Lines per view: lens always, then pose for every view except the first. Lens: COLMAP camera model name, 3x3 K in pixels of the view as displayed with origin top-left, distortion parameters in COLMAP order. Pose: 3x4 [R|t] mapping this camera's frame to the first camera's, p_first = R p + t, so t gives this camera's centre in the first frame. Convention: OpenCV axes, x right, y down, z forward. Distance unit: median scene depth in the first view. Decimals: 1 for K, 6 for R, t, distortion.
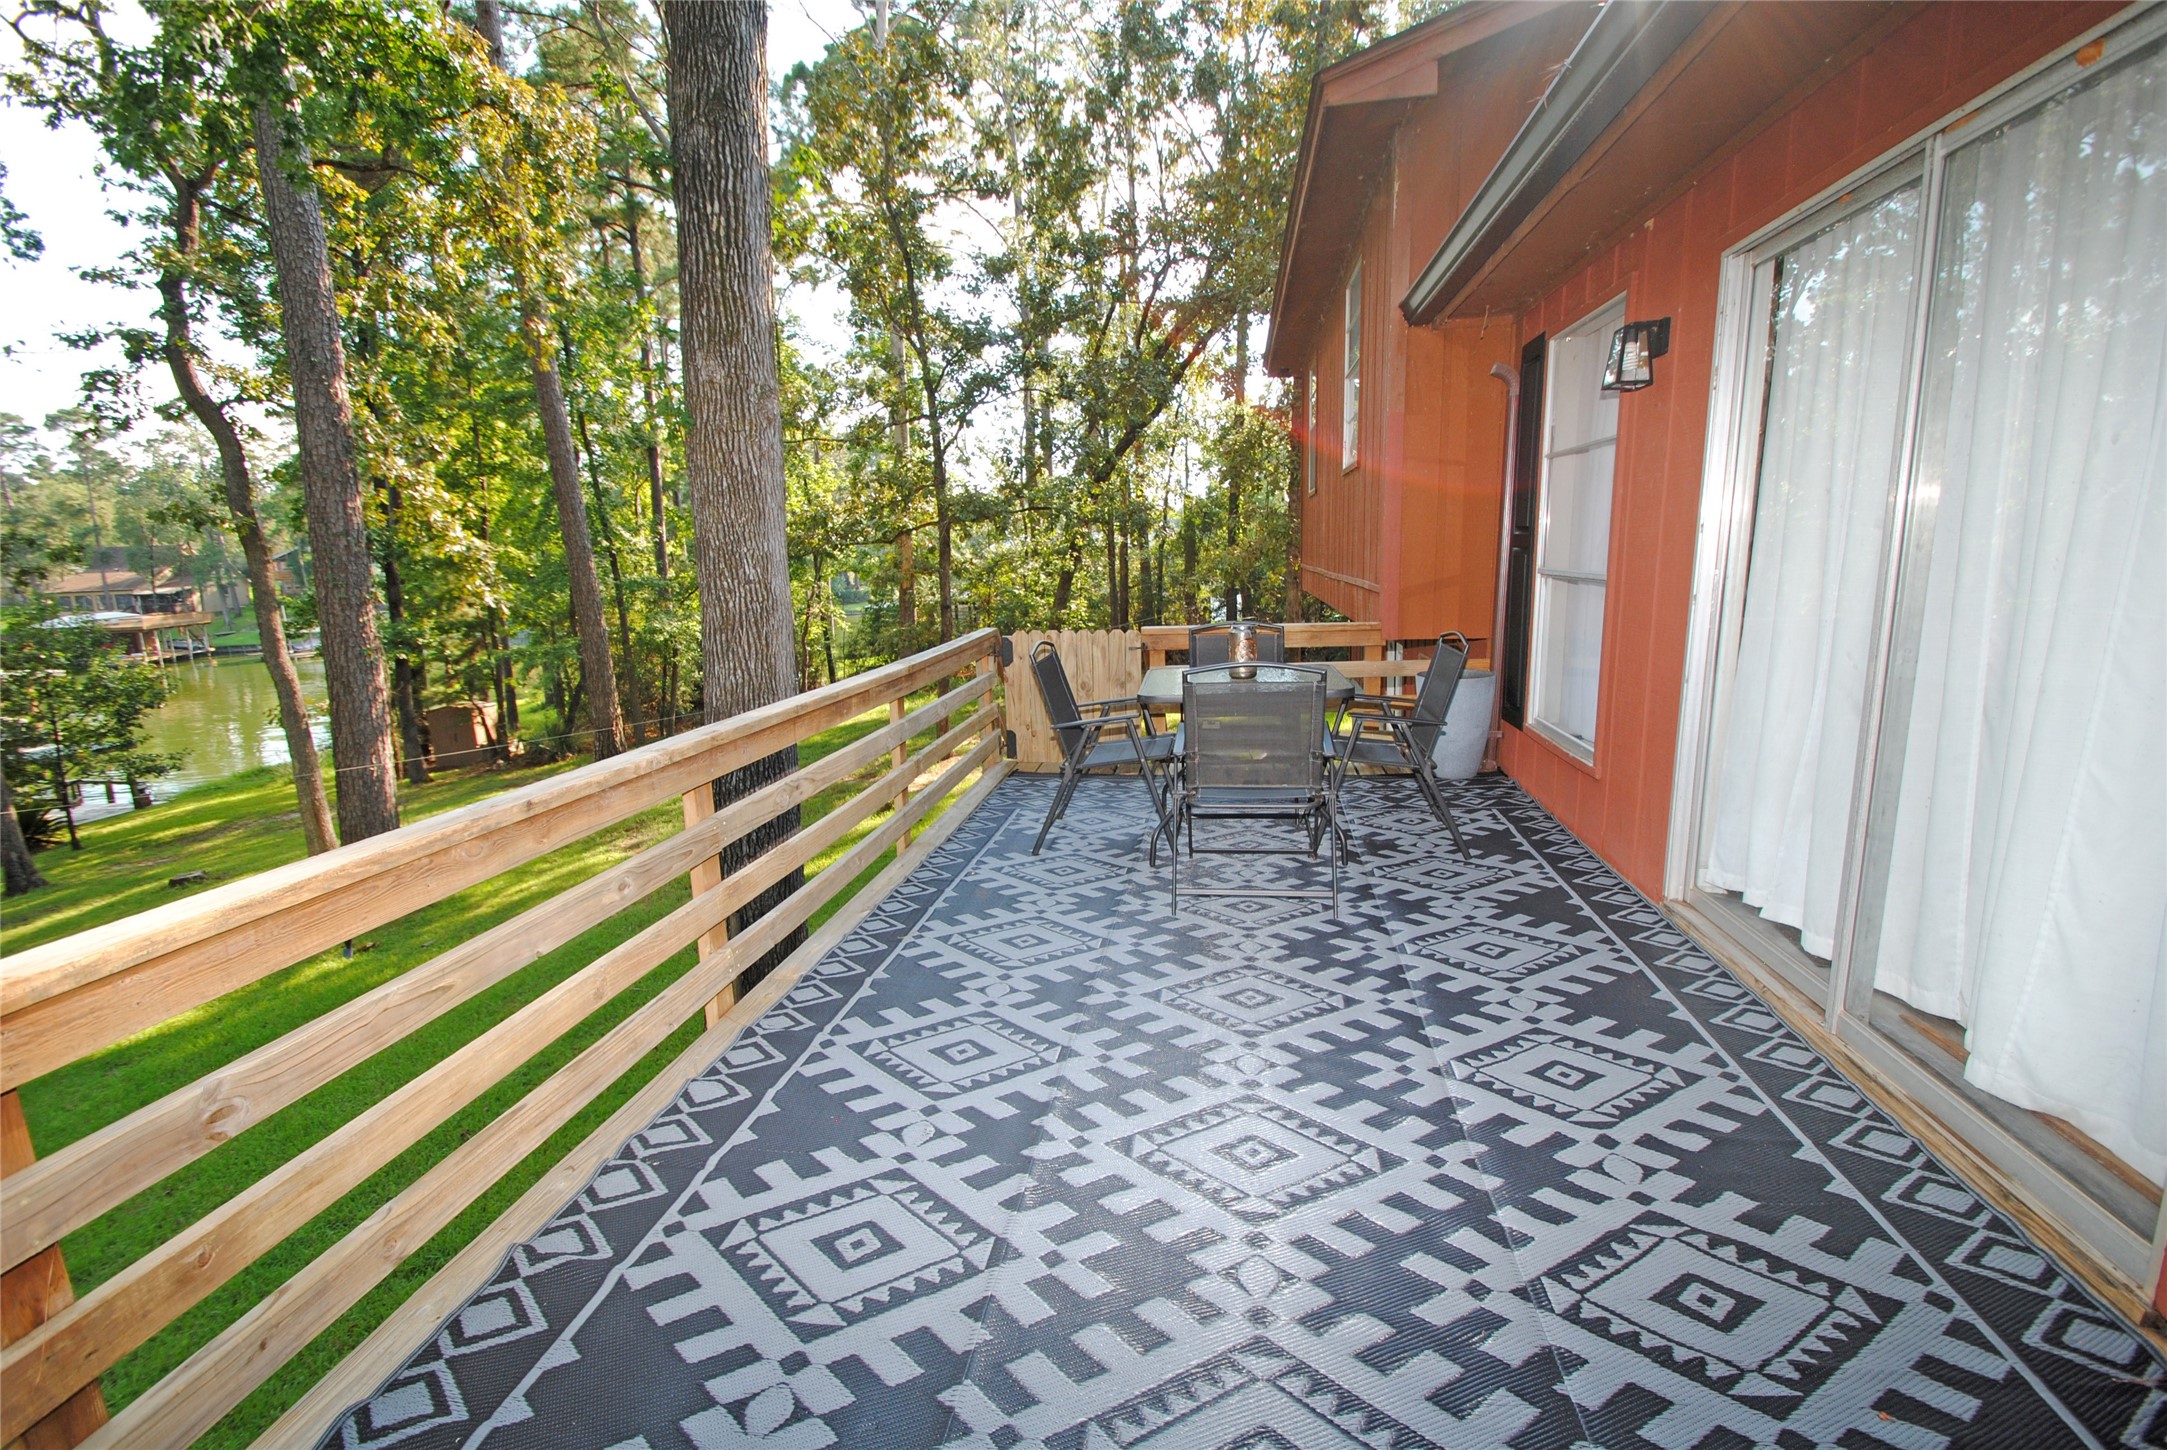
lens RADIAL K [[955.1, 0, 1083.5], [0, 955.1, 725.0], [0, 0, 1]] dist [-0.001857, -0.007332]
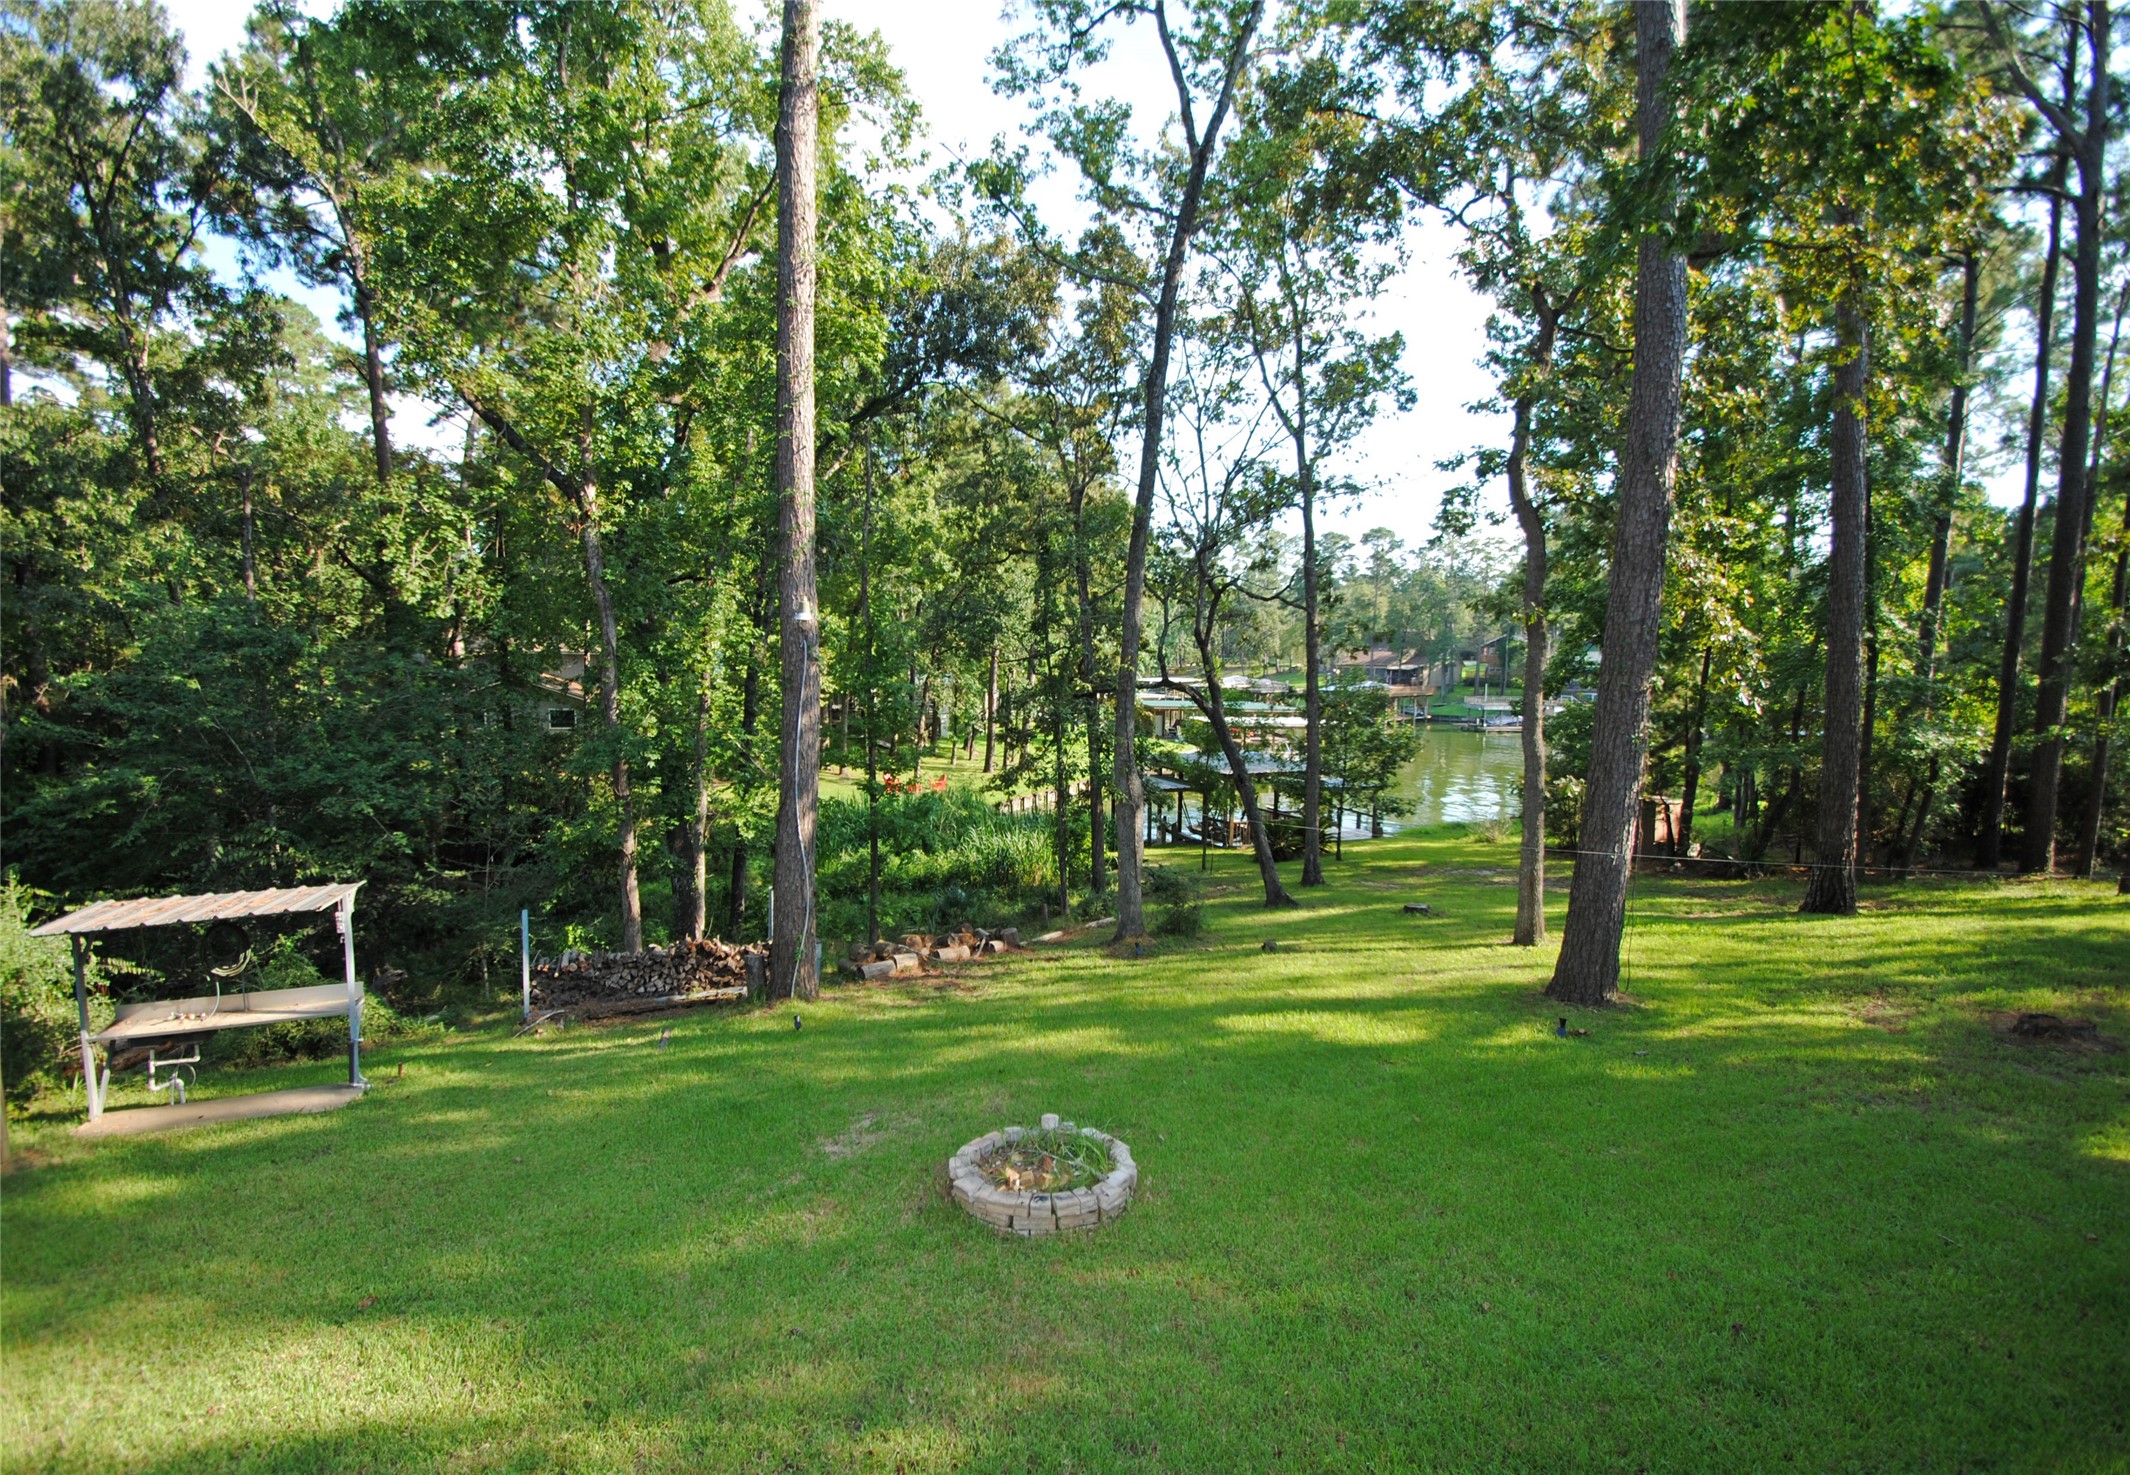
lens RADIAL K [[944.1, 0, 1065.0], [0, 944.1, 737.5], [0, 0, 1]] dist [0.001383, 0.000382]
pose [[0.487816, 0.106977, -0.866367, -0.156884], [-0.175917, 0.984149, 0.022469, 0.002022], [0.855037, 0.141448, 0.498902, 0.004674]]
